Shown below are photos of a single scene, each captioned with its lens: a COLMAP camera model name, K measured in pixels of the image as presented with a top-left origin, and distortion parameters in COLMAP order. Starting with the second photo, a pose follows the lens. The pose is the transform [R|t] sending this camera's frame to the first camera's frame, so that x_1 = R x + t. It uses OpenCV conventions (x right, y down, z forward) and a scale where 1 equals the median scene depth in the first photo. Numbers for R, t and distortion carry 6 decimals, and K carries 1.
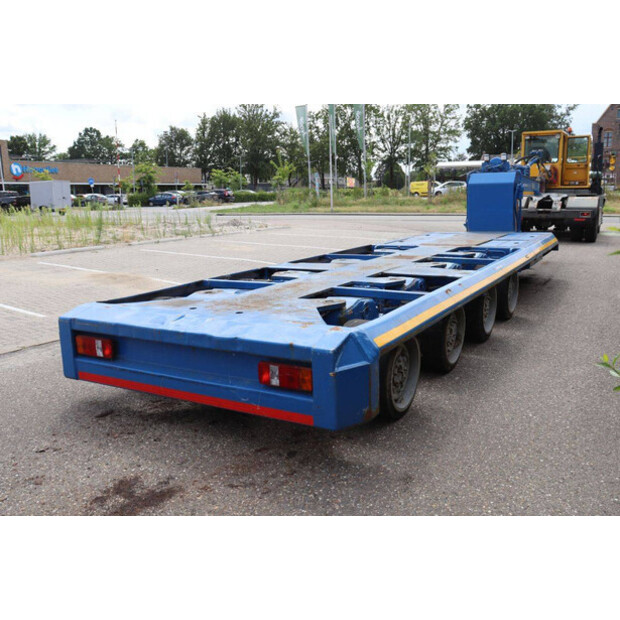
lens RADIAL K [[597.7, 0, 310.0], [0, 597.7, 310.0], [0, 0, 1]] dist [-0.042925, 0.004145]
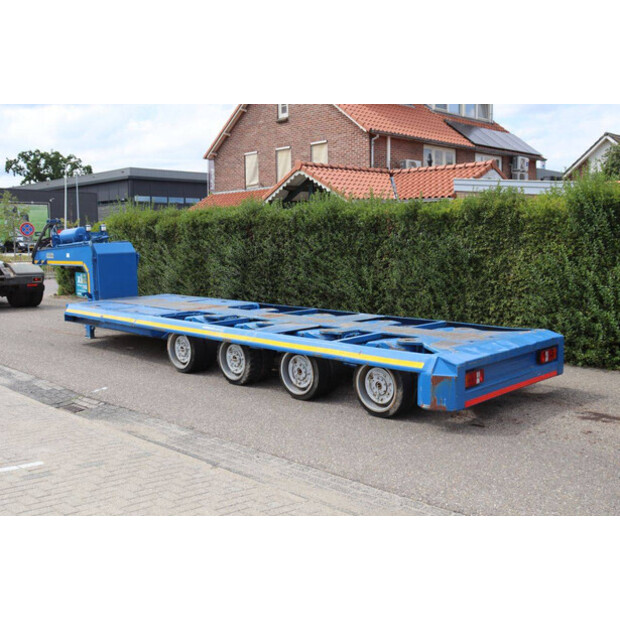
lens RADIAL K [[700.9, 0, 310.0], [0, 700.9, 310.0], [0, 0, 1]] dist [-0.002970, 0.013122]
pose [[0.251253, -0.090519, 0.963679, -1.998582], [0.199312, 0.979119, 0.040004, -0.233975], [-0.947178, 0.182022, 0.264048, 0.888024]]
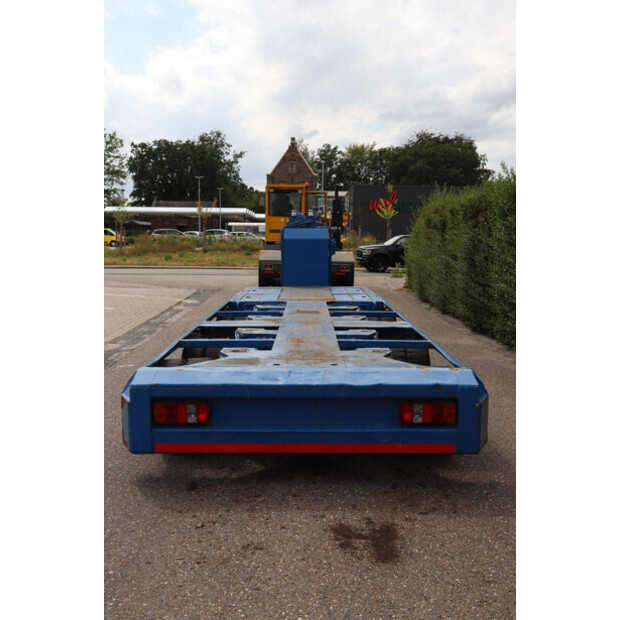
lens RADIAL K [[700.9, 0, 310.0], [0, 700.9, 310.0], [0, 0, 1]] dist [-0.002970, 0.013122]
pose [[0.864642, -0.024488, 0.501792, -0.721525], [0.073156, 0.994302, -0.077534, 0.001706], [-0.497034, 0.103748, 0.861507, -0.047532]]
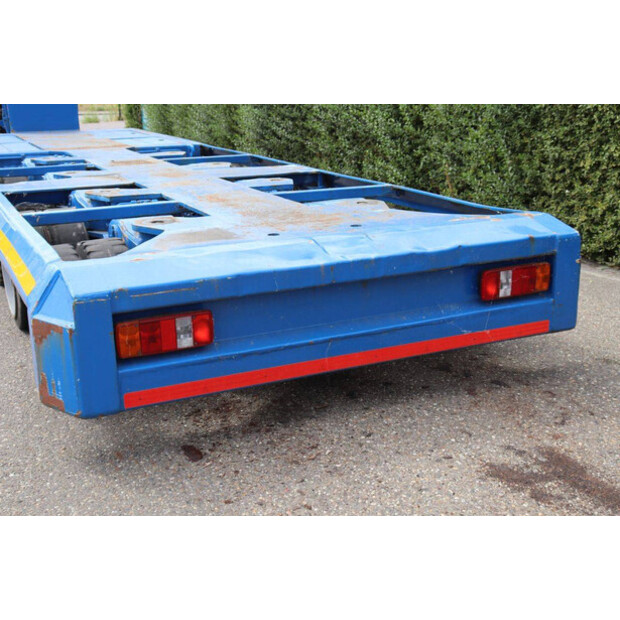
lens RADIAL K [[823.3, 0, 310.0], [0, 823.3, 310.0], [0, 0, 1]] dist [0.081761, 0.055356]
pose [[0.574329, -0.212923, 0.790449, -0.849565], [0.165794, 0.975826, 0.142395, -0.040993], [-0.801660, 0.049270, 0.595747, 0.457753]]
